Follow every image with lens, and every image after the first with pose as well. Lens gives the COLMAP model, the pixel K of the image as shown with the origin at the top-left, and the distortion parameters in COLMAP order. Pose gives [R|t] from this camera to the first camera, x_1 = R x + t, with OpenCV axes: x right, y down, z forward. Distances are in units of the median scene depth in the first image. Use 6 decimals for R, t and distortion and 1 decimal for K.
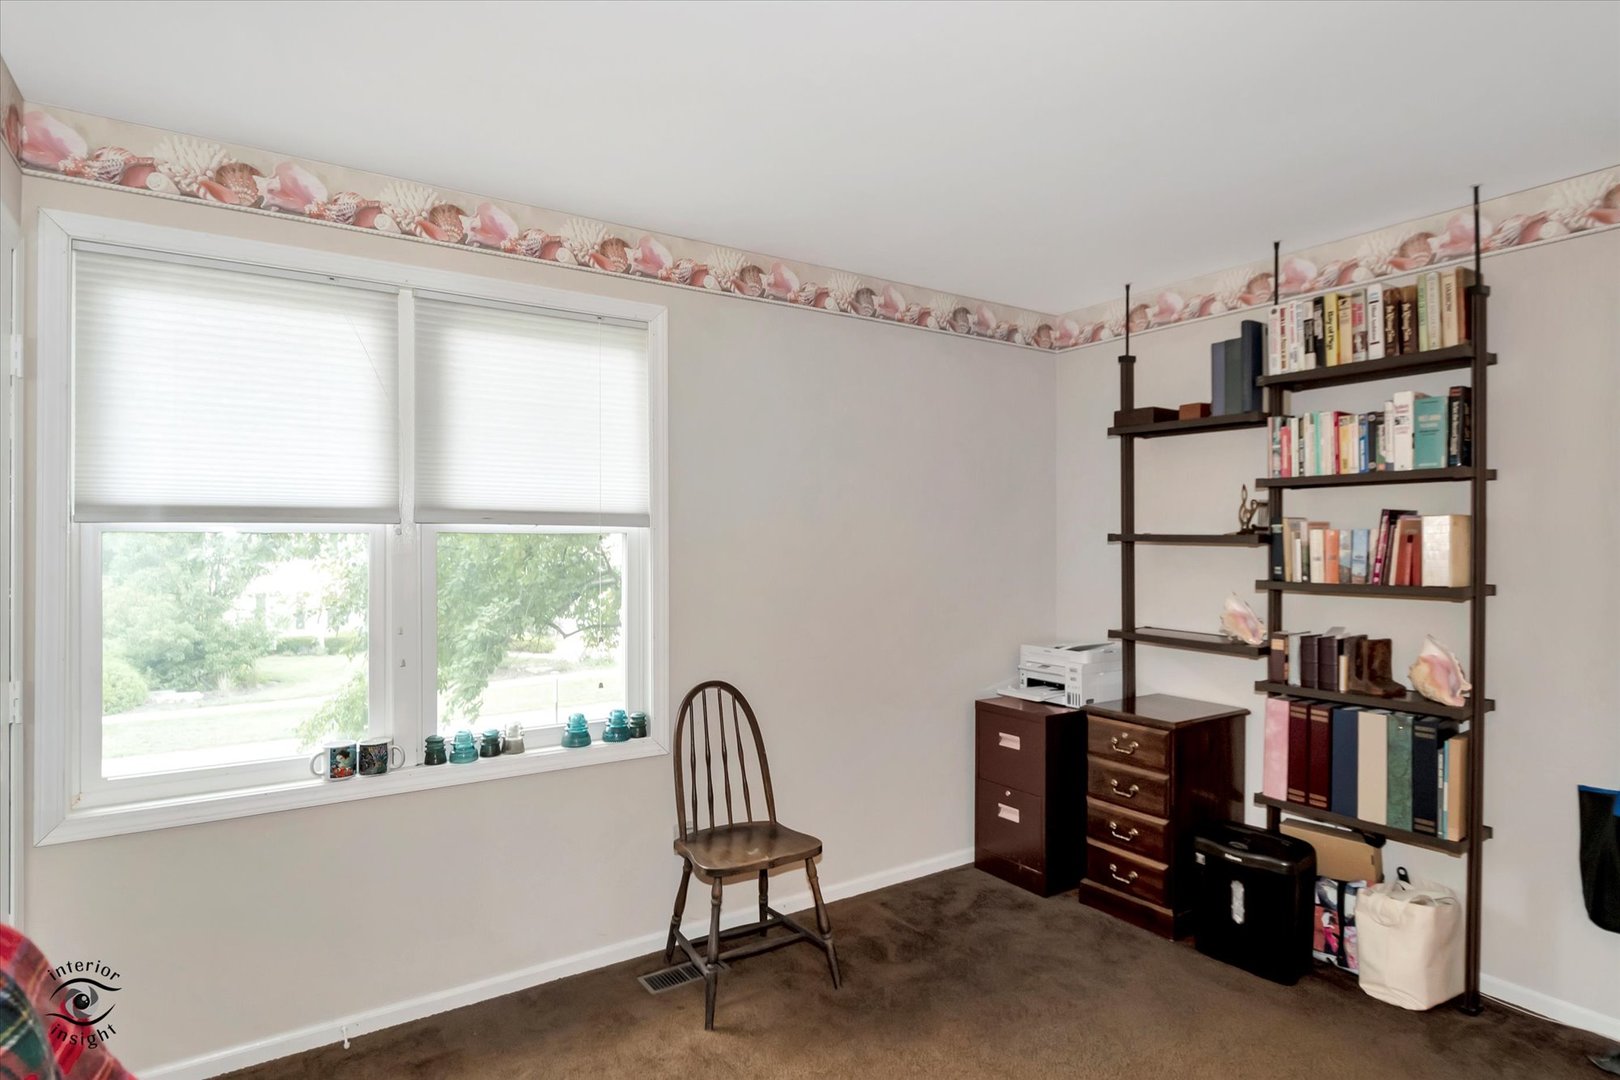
lens RADIAL K [[863.9, 0, 811.8], [0, 863.9, 547.9], [0, 0, 1]] dist [0.005370, -0.015502]
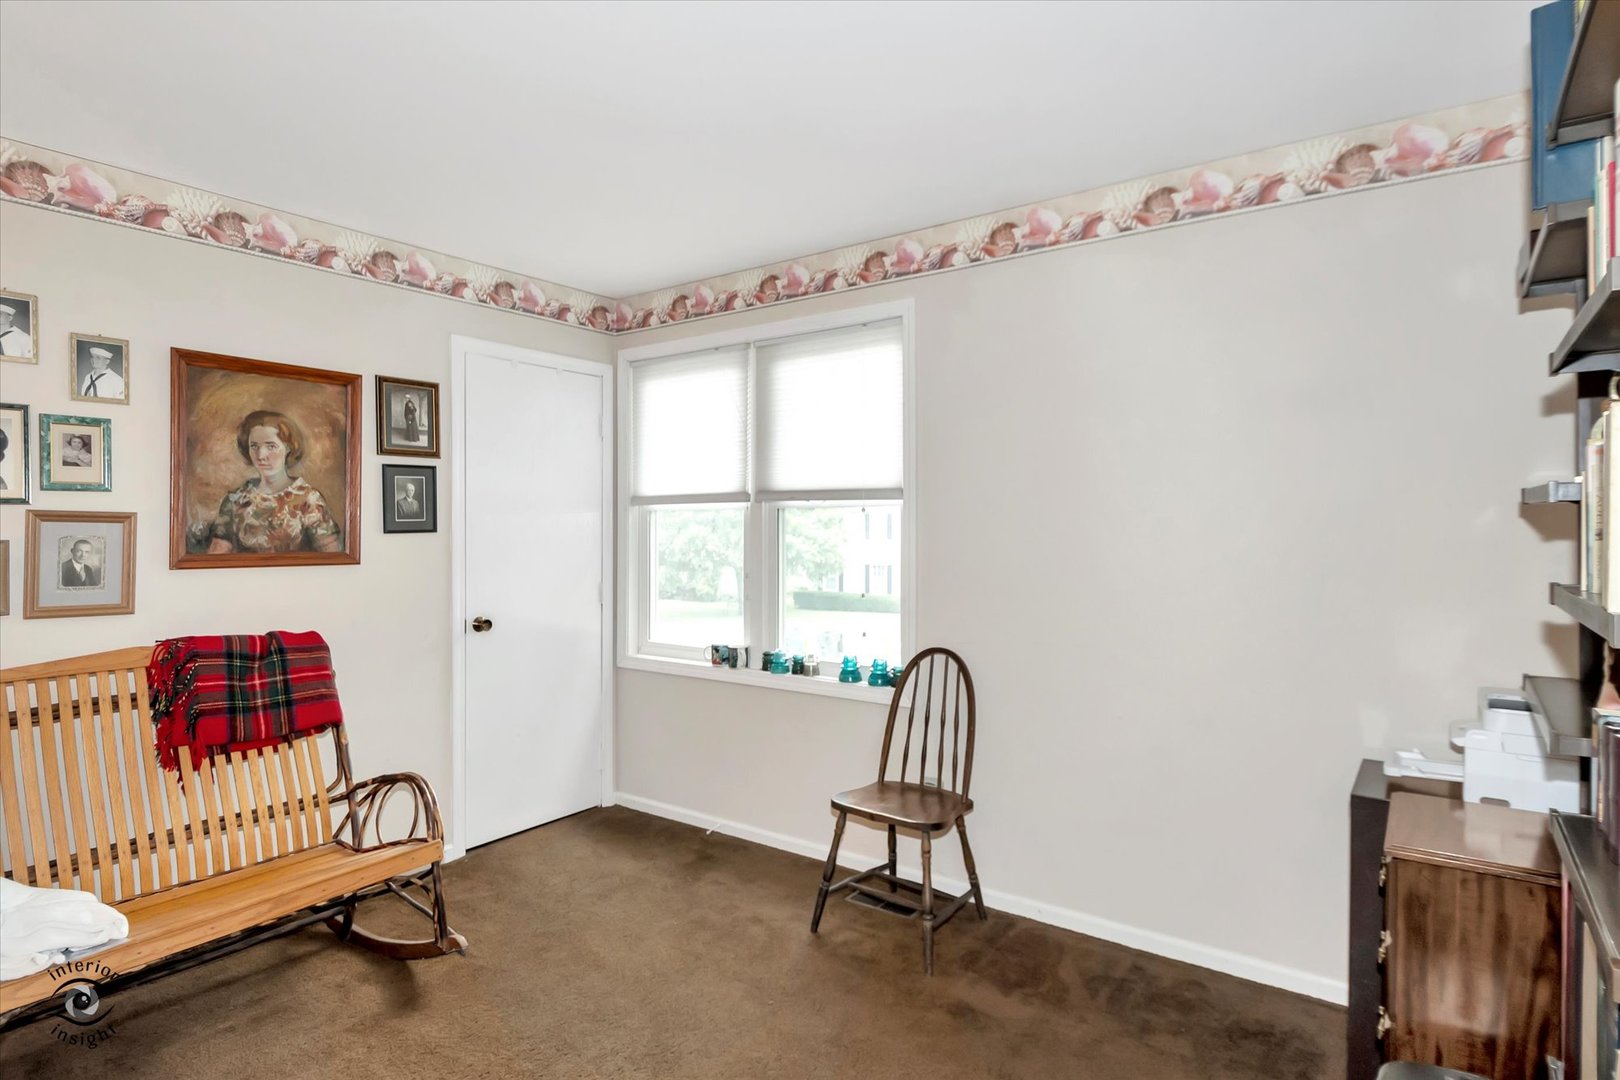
lens RADIAL K [[839.4, 0, 817.4], [0, 839.4, 514.9], [0, 0, 1]] dist [0.001603, -0.018625]
pose [[0.358226, -0.002800, -0.933631, 0.808027], [0.003101, 0.999994, -0.001809, -0.003537], [0.933630, -0.002247, 0.358233, 0.528620]]
